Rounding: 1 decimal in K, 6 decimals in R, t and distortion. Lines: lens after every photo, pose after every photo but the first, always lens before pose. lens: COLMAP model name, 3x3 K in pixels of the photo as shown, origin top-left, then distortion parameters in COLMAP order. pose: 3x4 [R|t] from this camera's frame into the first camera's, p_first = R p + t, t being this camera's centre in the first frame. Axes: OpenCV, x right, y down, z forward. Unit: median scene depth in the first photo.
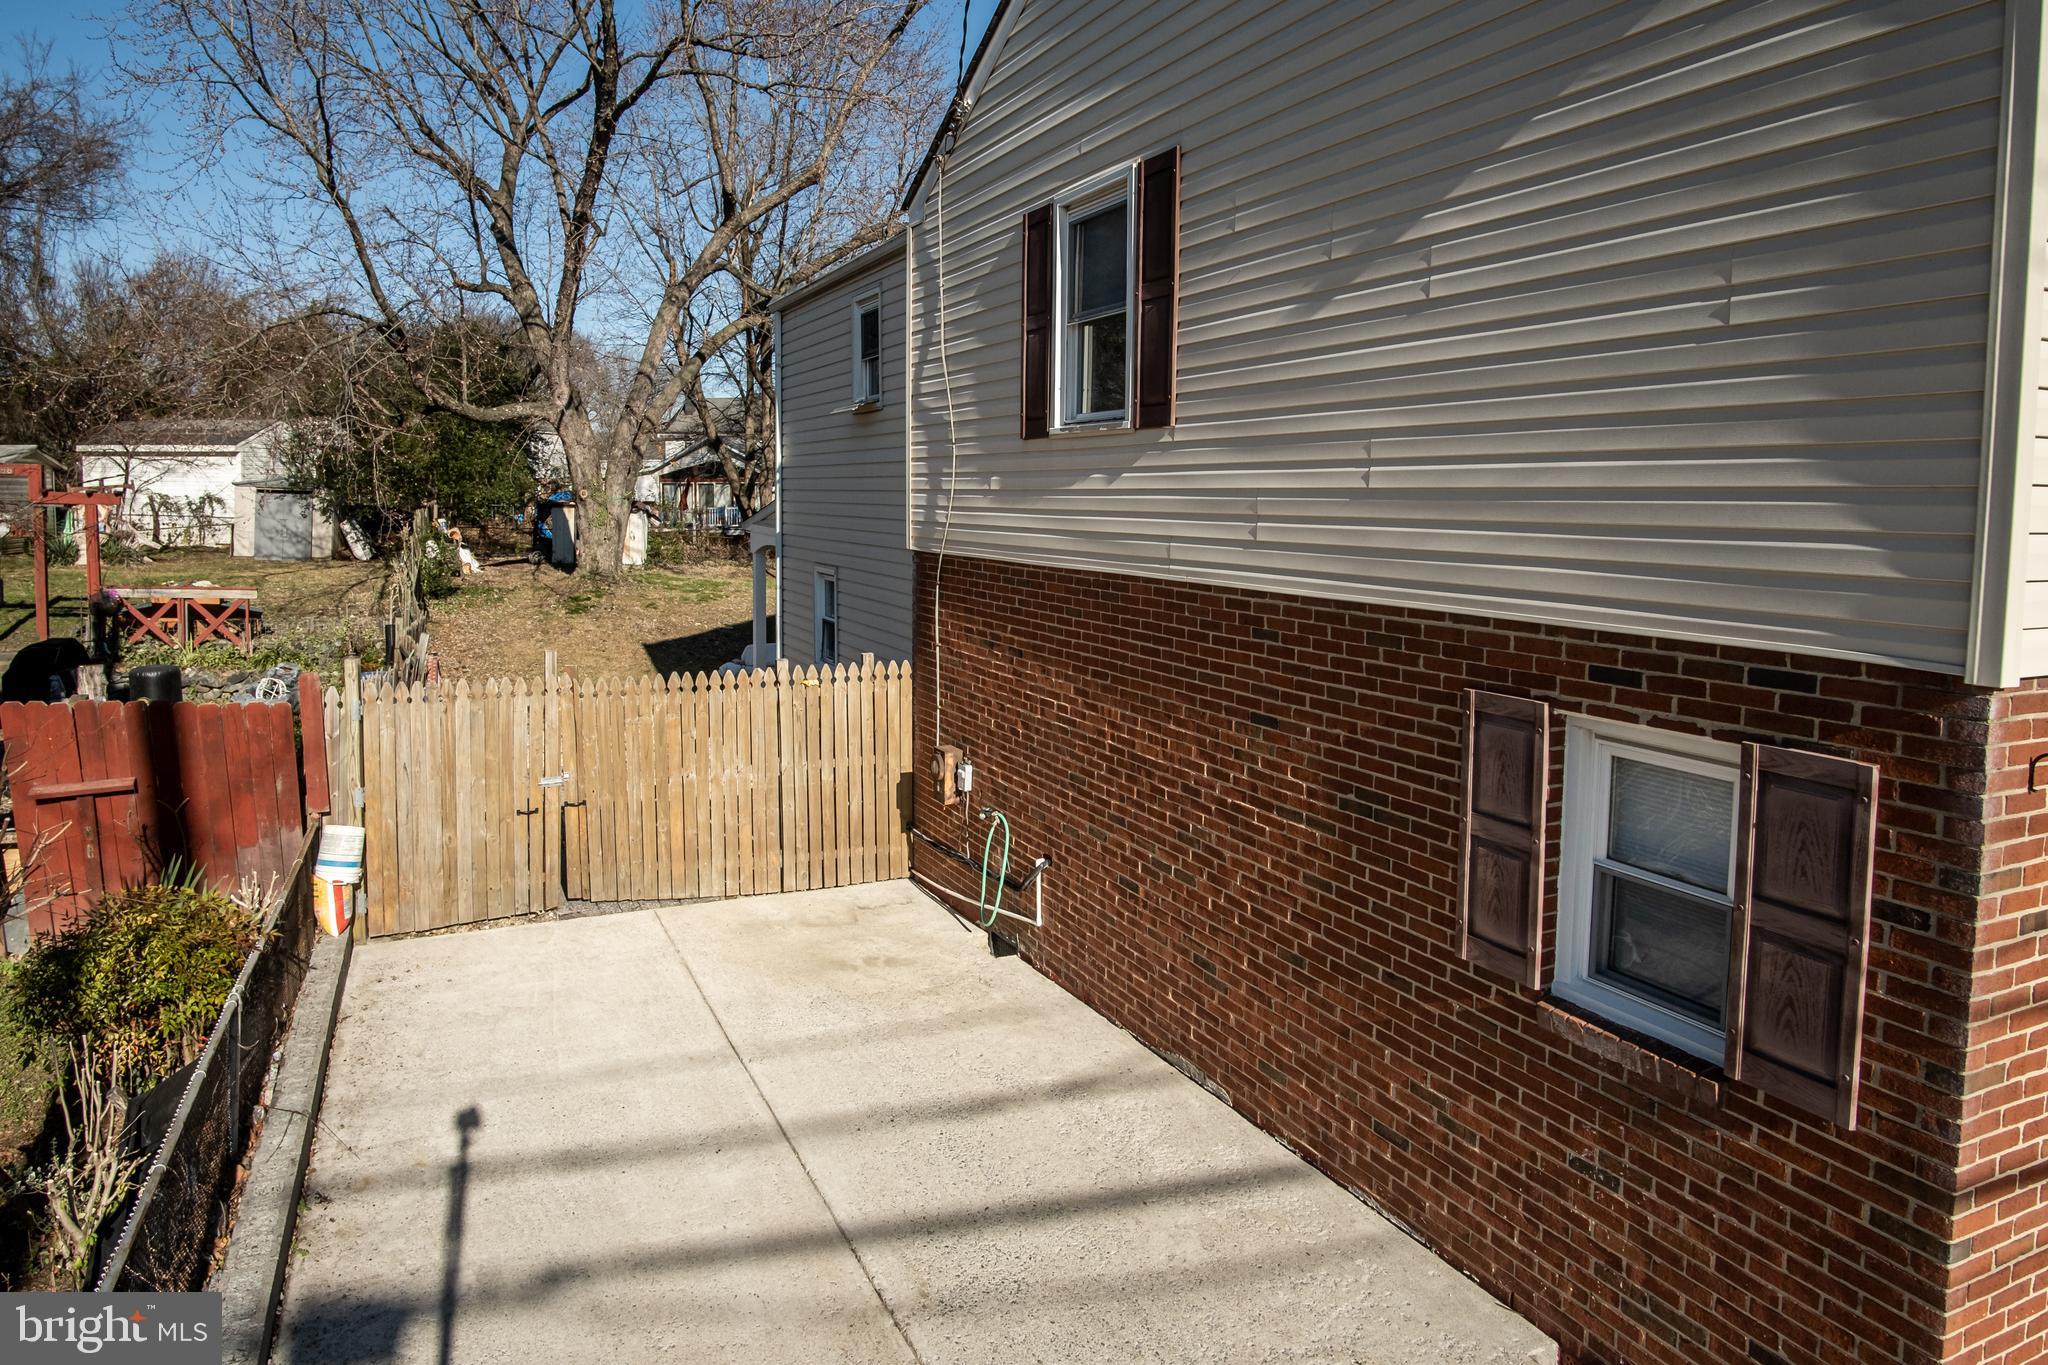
lens RADIAL K [[1289.4, 0, 1024.9], [0, 1289.4, 601.7], [0, 0, 1]] dist [-0.025407, -0.000456]
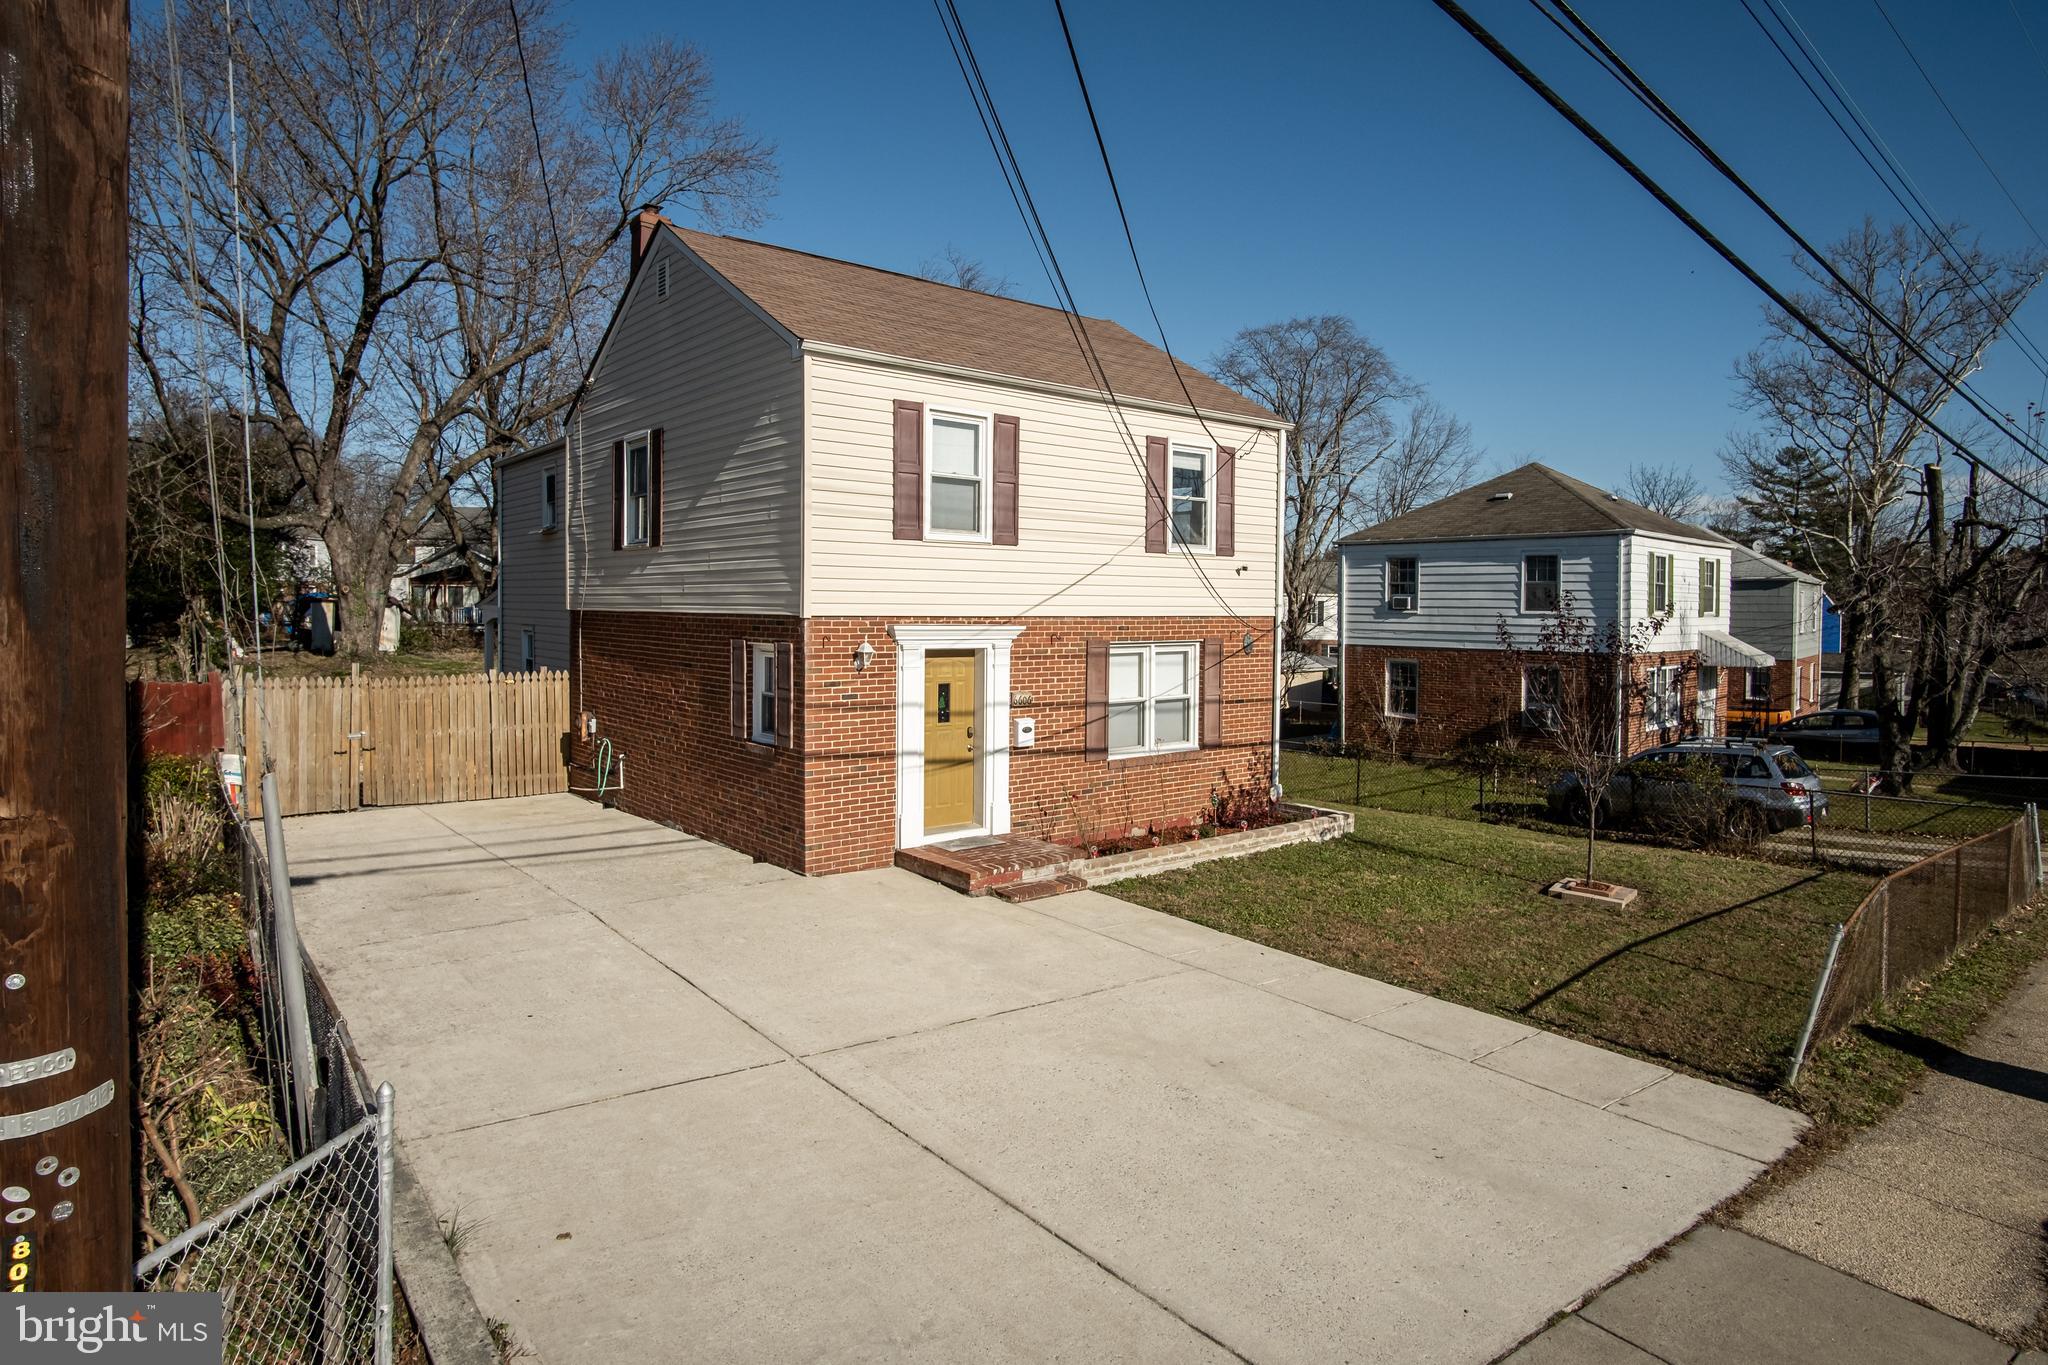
lens RADIAL K [[1145.5, 0, 1019.1], [0, 1145.5, 652.1], [0, 0, 1]] dist [-0.022887, -0.000101]
pose [[0.976527, -0.003550, 0.215366, 0.184308], [0.011728, 0.999257, -0.036710, 0.085652], [-0.215076, 0.038374, 0.975843, -0.706256]]
